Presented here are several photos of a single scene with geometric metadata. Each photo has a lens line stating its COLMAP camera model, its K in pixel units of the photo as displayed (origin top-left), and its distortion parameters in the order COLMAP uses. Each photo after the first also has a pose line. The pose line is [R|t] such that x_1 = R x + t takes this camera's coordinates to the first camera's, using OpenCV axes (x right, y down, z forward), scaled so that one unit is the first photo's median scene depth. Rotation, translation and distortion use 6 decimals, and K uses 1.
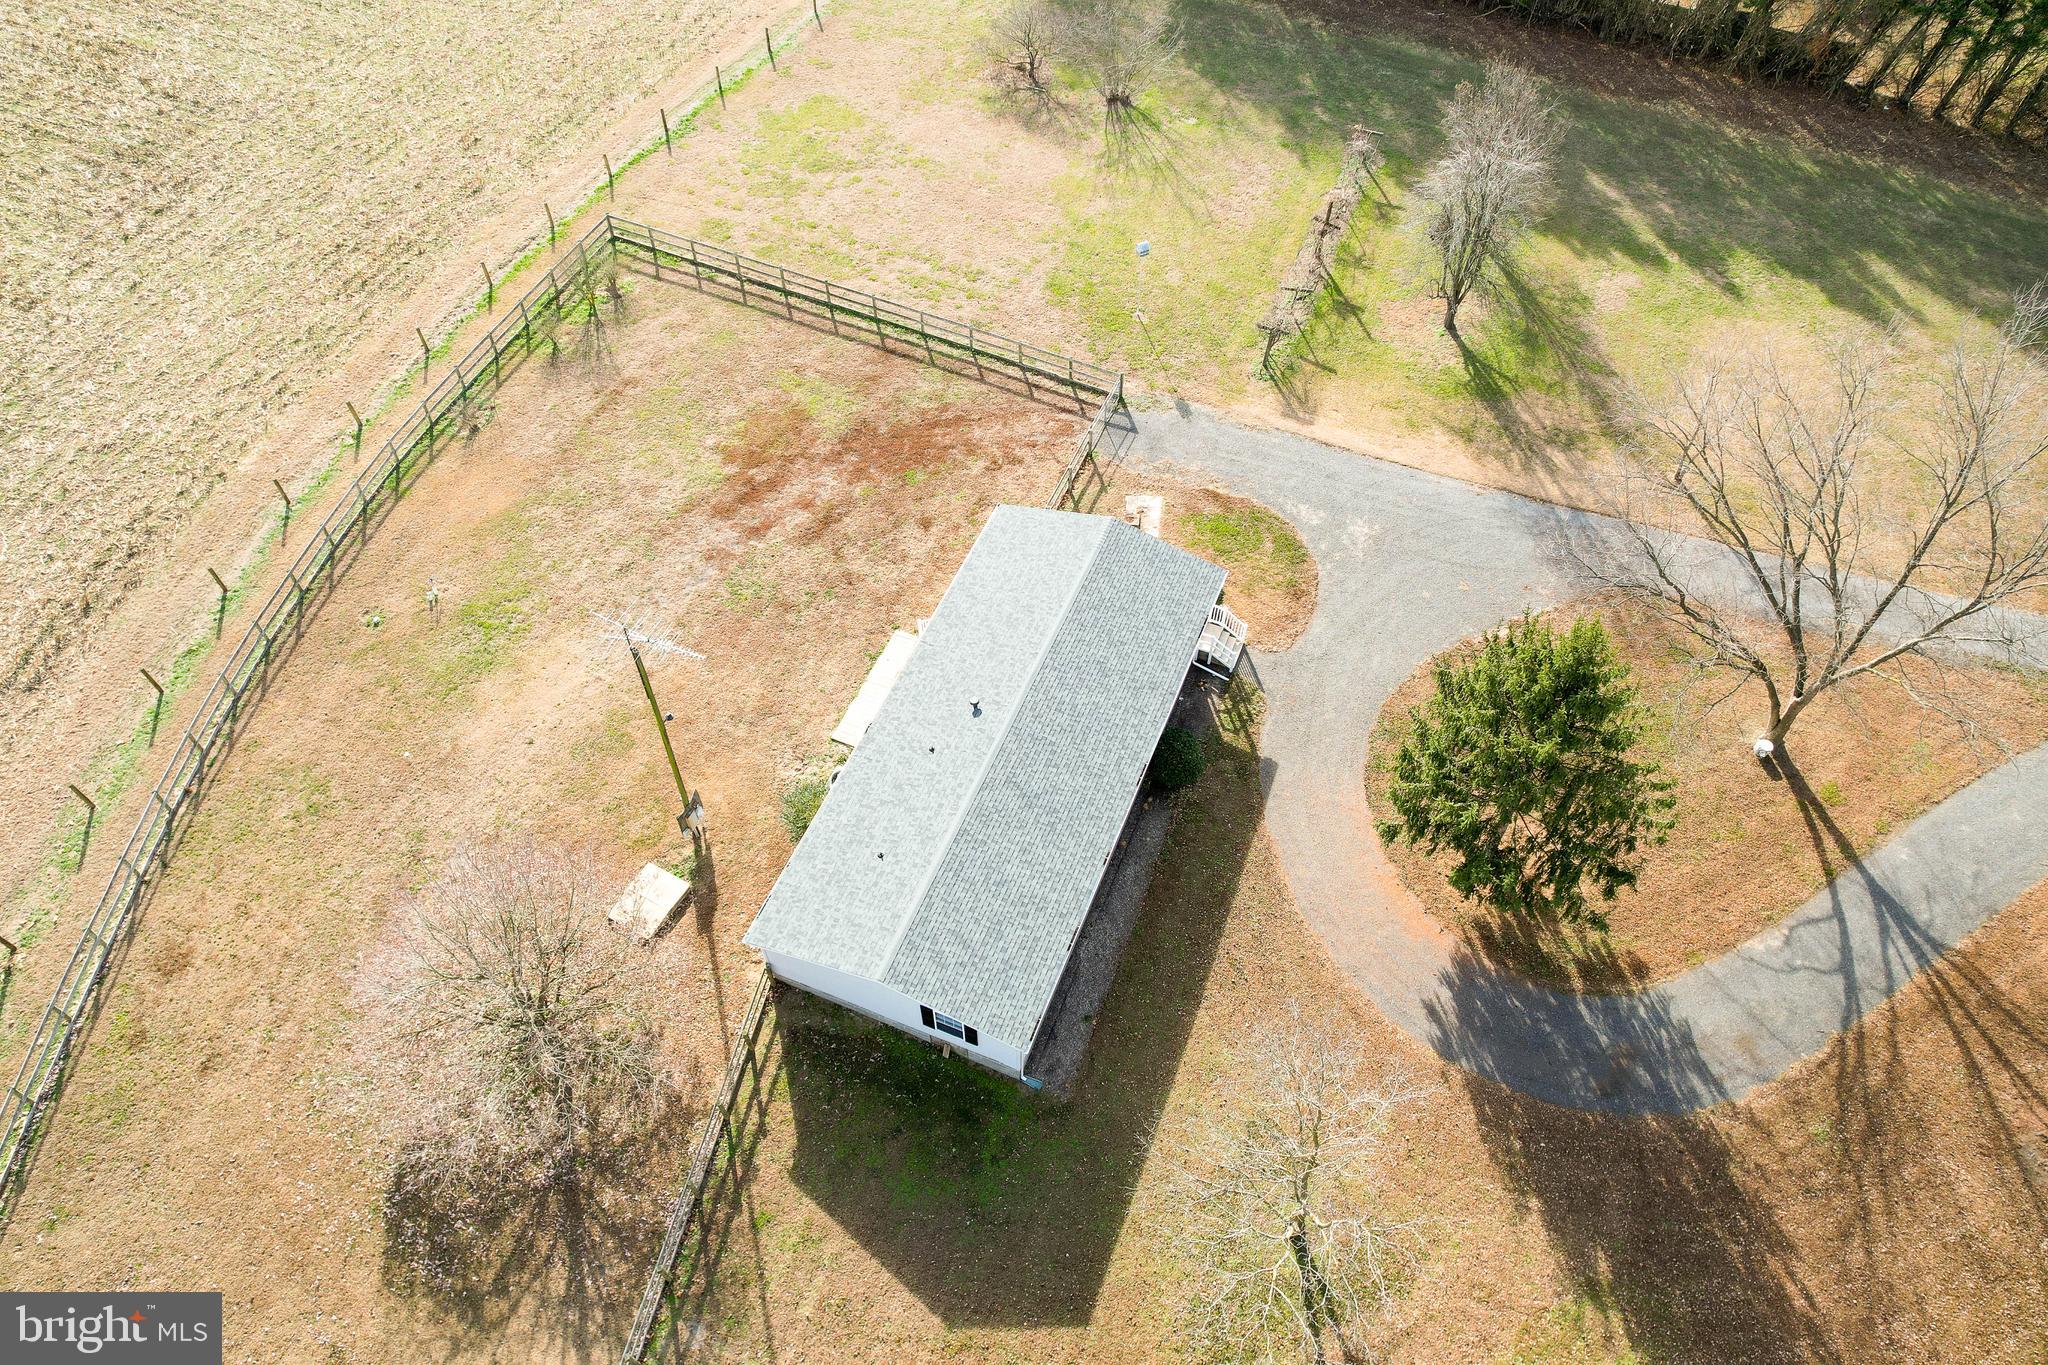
lens RADIAL K [[1317.8, 0, 1028.7], [0, 1317.8, 677.5], [0, 0, 1]] dist [-0.064327, 0.054056]
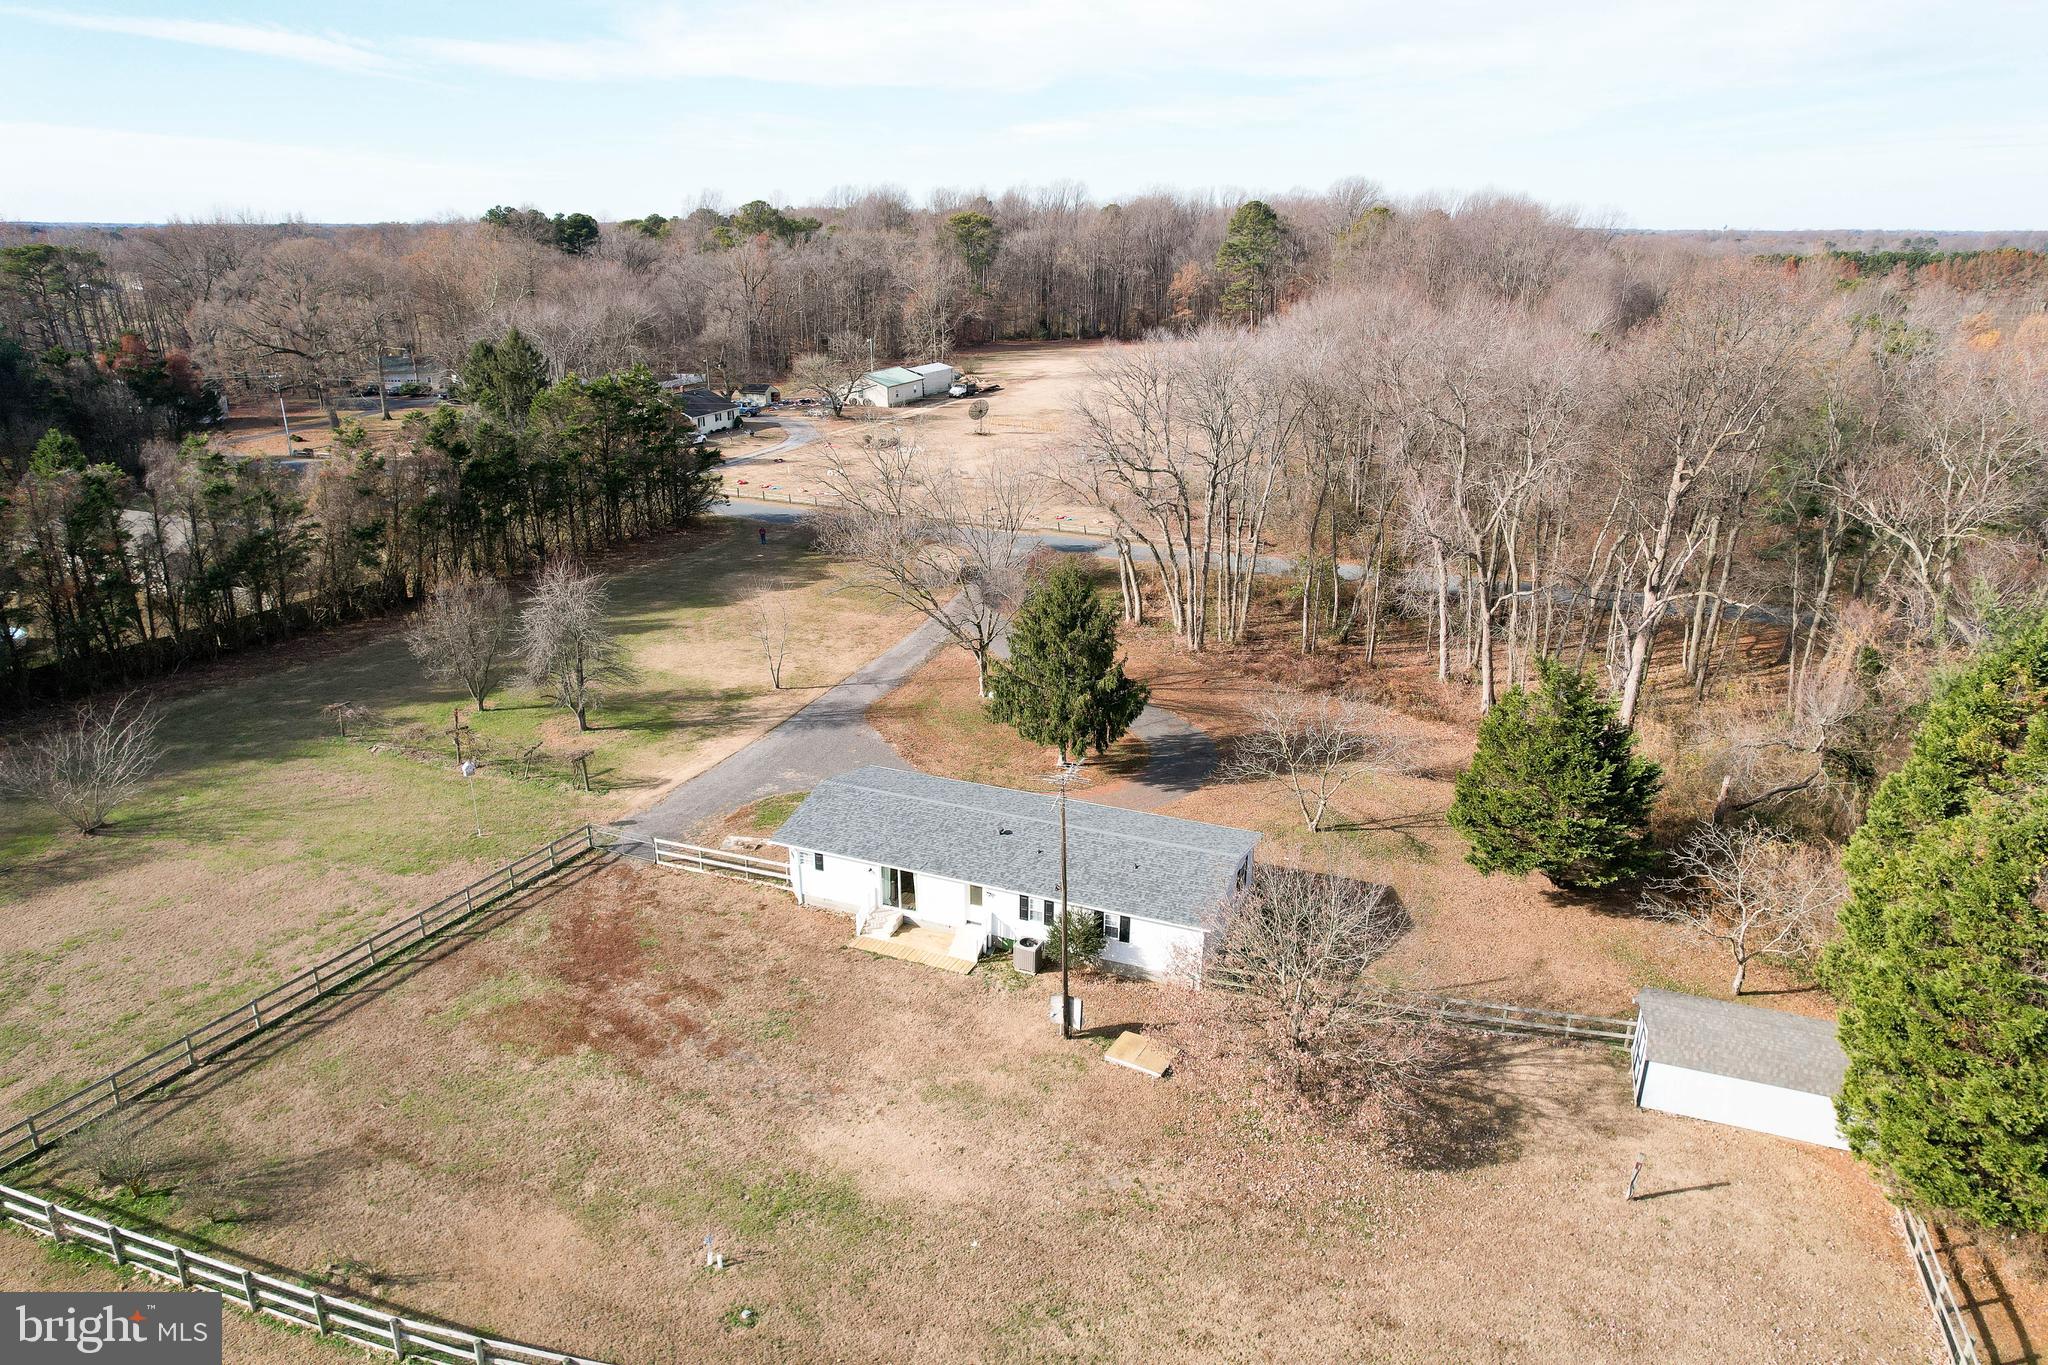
lens RADIAL K [[1317.8, 0, 1037.2], [0, 1317.8, 682.9], [0, 0, 1]] dist [-0.064327, 0.054056]
pose [[0.003153, -0.339825, 0.940484, -0.950866], [0.790752, 0.576549, 0.205673, -0.237998], [-0.612128, 0.743041, 0.270535, 0.409770]]
